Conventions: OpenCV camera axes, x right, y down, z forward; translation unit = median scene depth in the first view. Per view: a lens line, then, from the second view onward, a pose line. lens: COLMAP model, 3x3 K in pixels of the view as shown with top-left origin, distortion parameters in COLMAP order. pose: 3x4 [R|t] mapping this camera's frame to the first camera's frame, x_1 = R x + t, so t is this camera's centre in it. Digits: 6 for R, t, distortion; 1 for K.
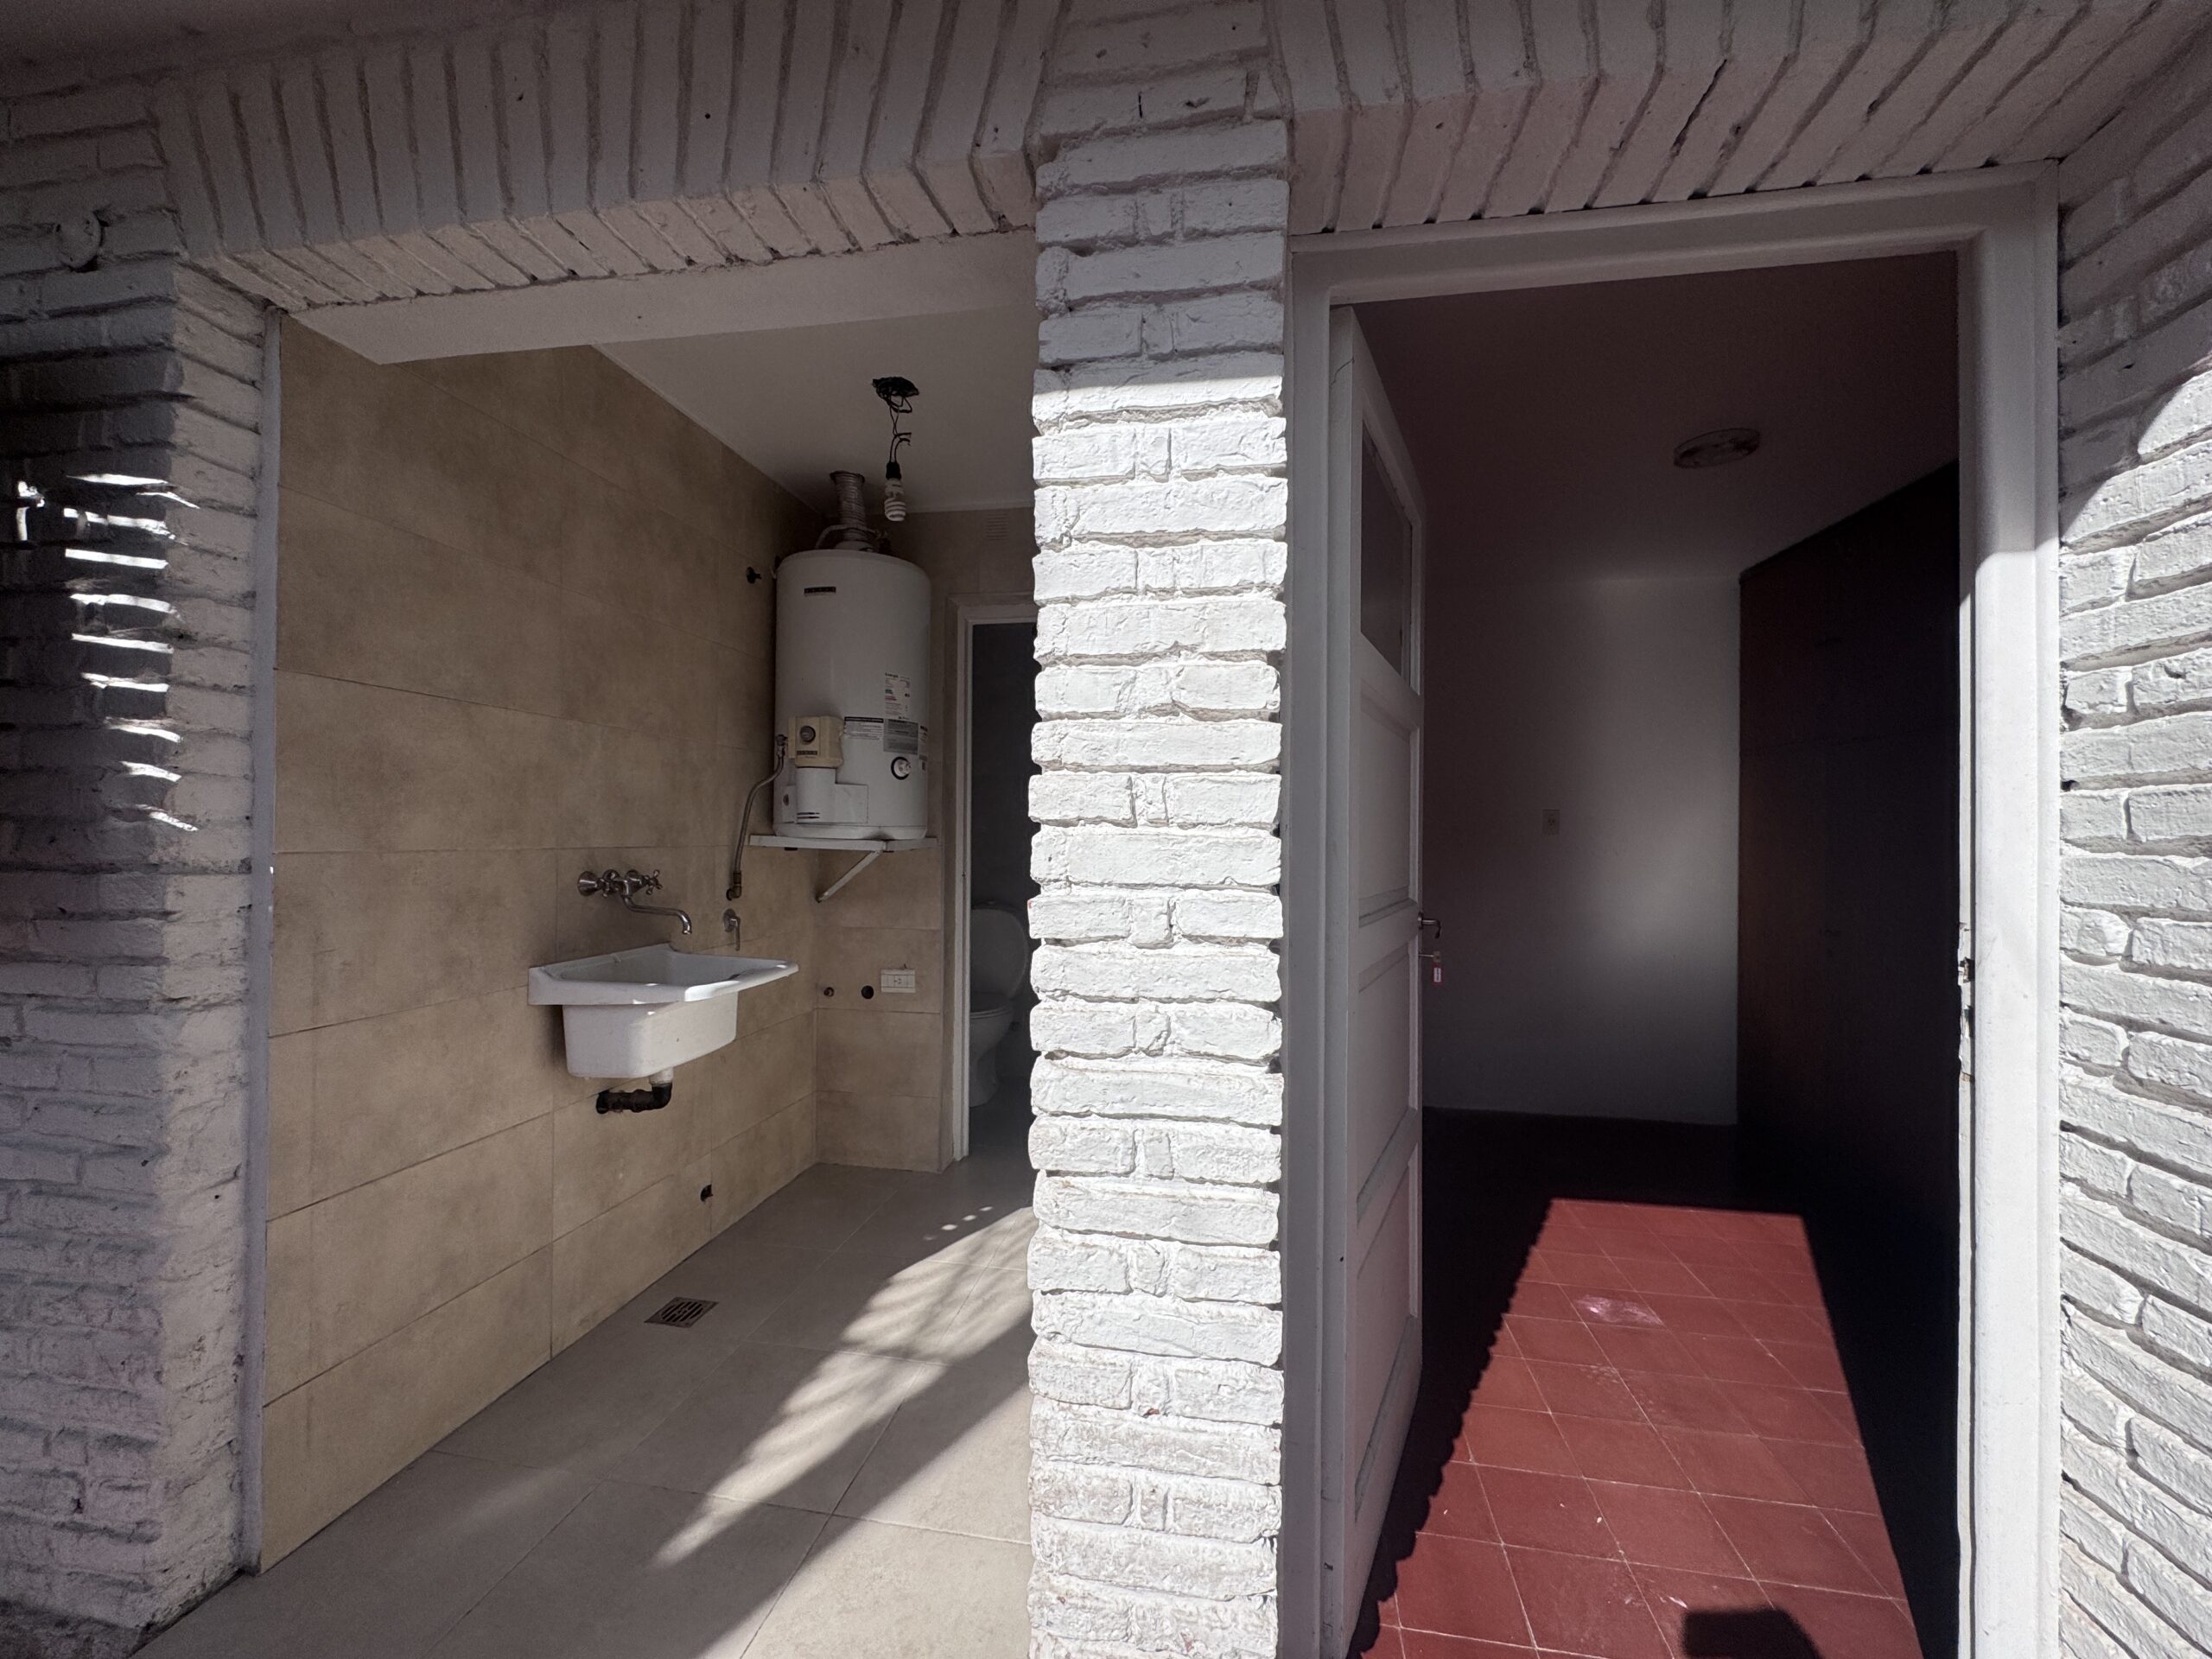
lens RADIAL K [[882.9, 0, 1111.6], [0, 882.9, 830.2], [0, 0, 1]] dist [-0.002092, -0.000294]
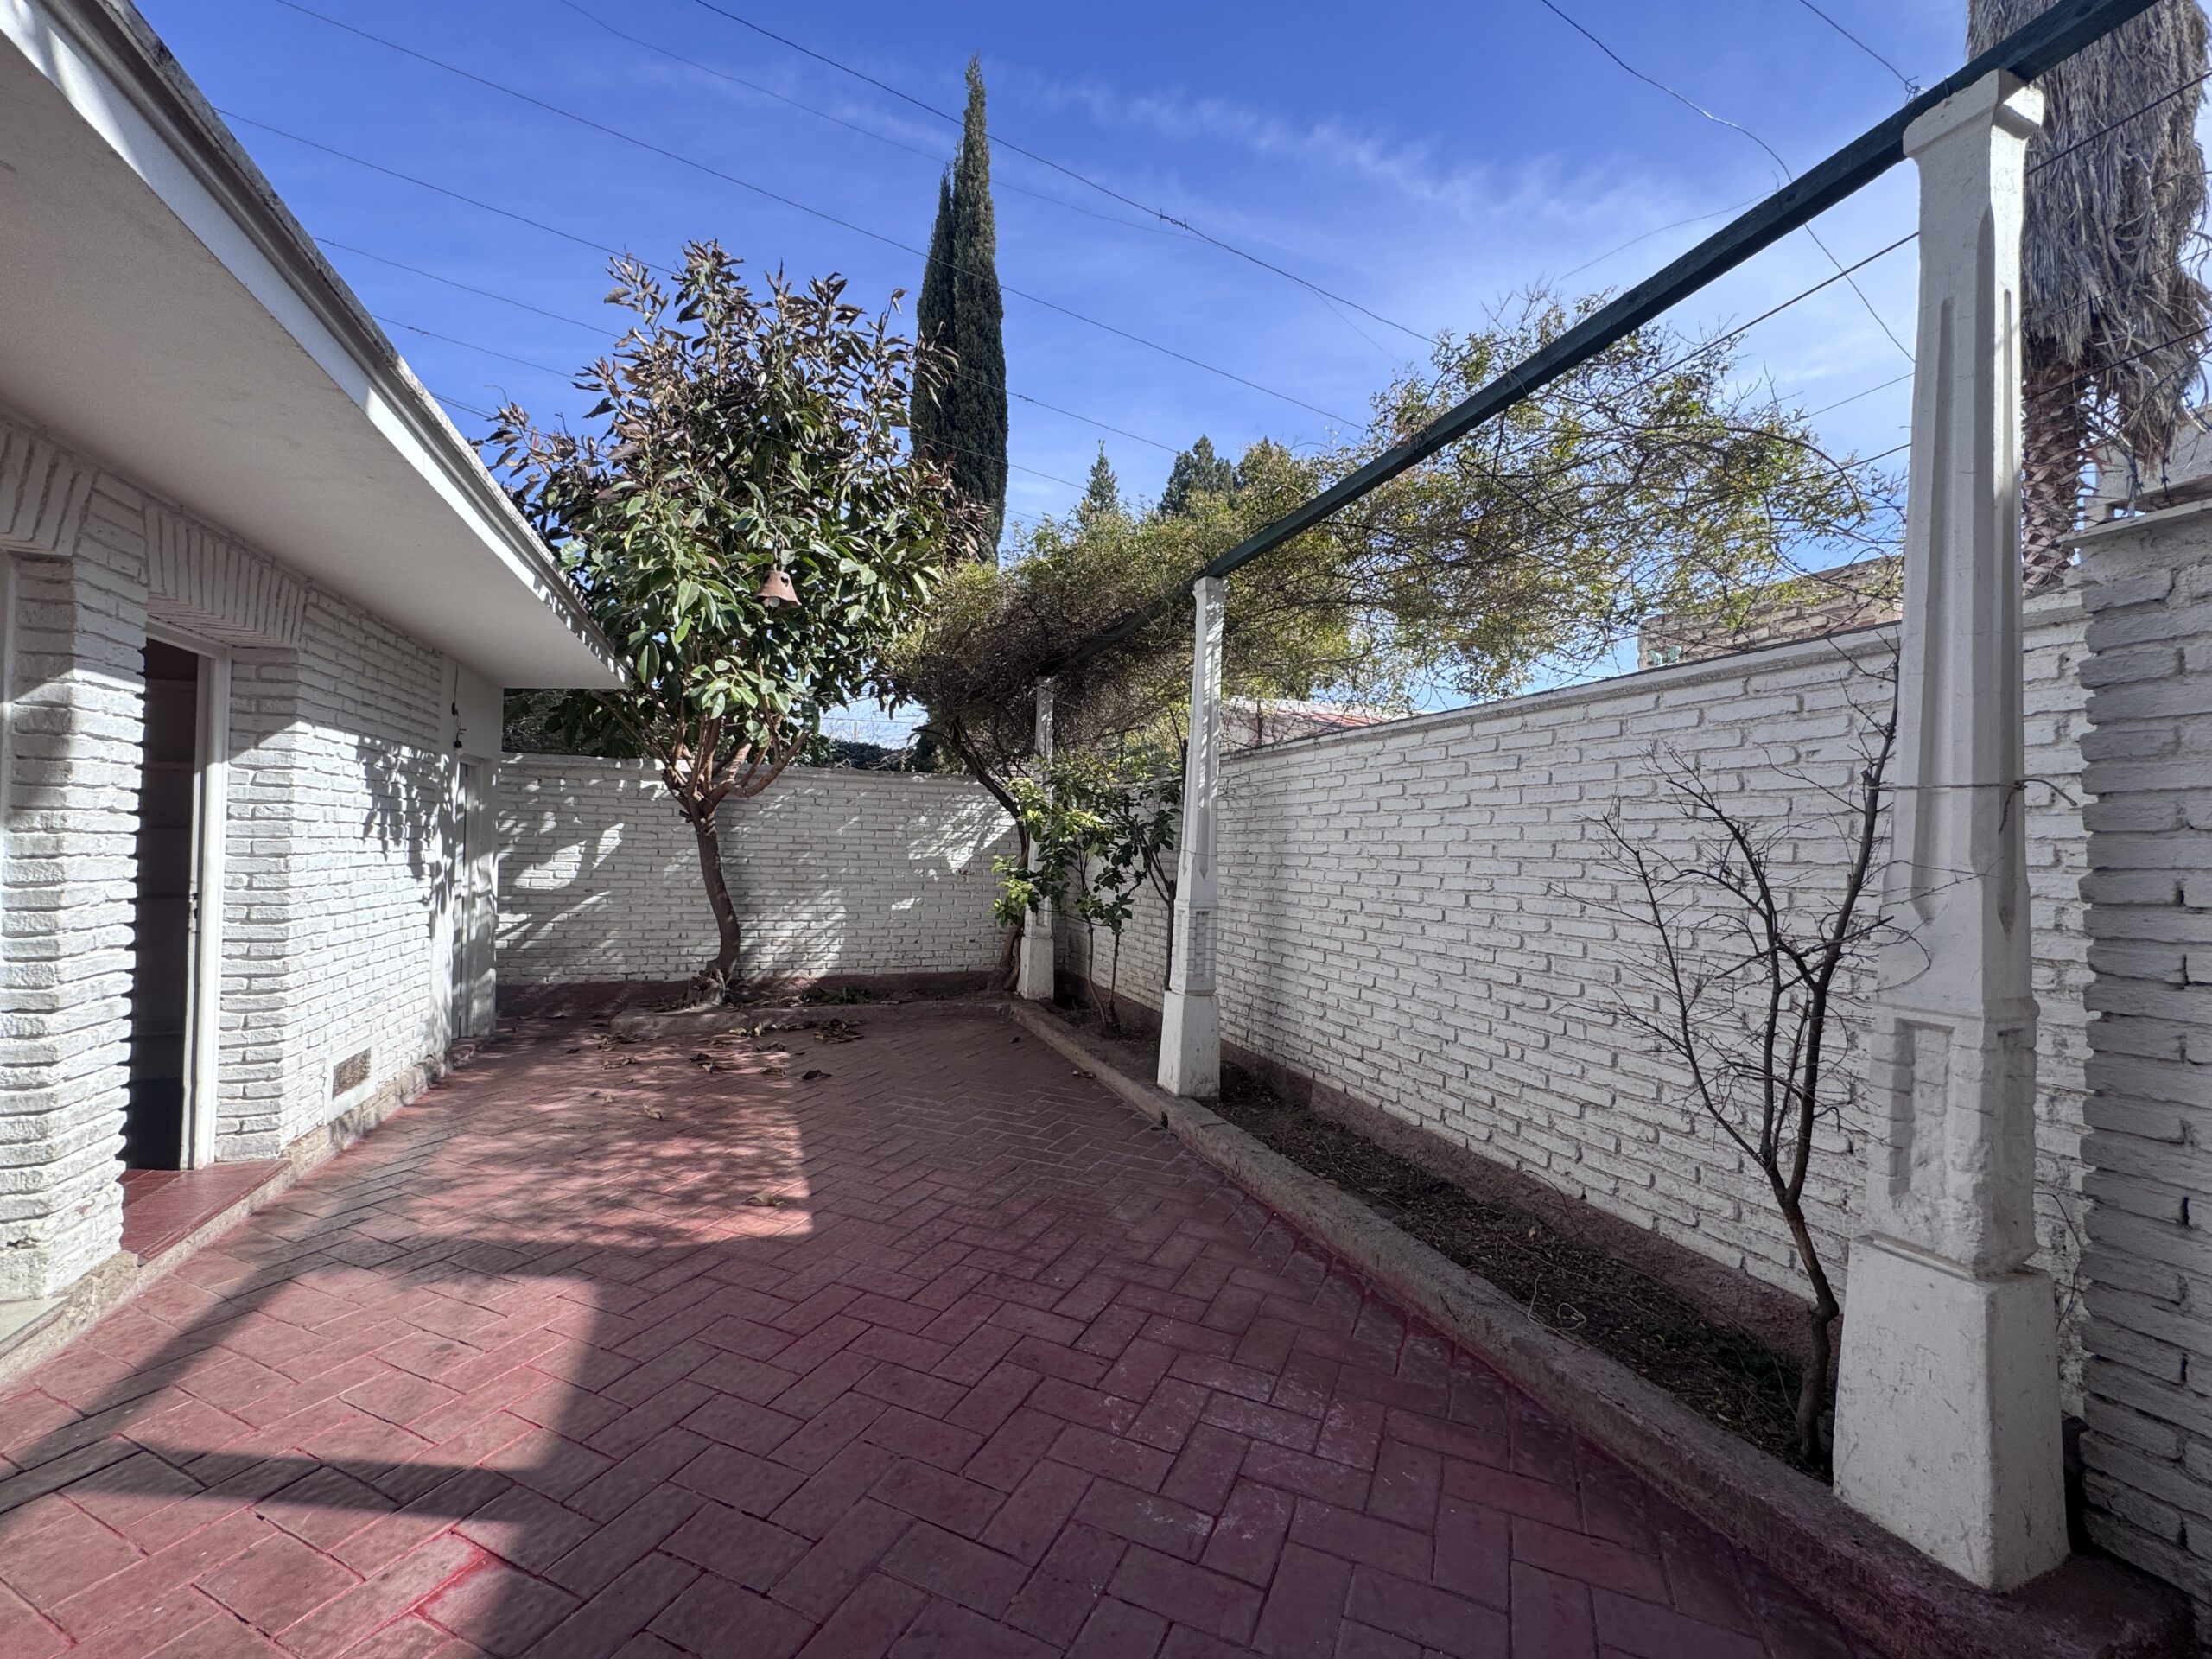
lens RADIAL K [[882.9, 0, 1111.6], [0, 882.9, 830.2], [0, 0, 1]] dist [-0.002092, -0.000294]
pose [[-0.514472, -0.002034, 0.857505, -3.569709], [-0.024516, 0.999623, -0.012337, -0.119273], [-0.857157, -0.027370, -0.514328, -0.143305]]
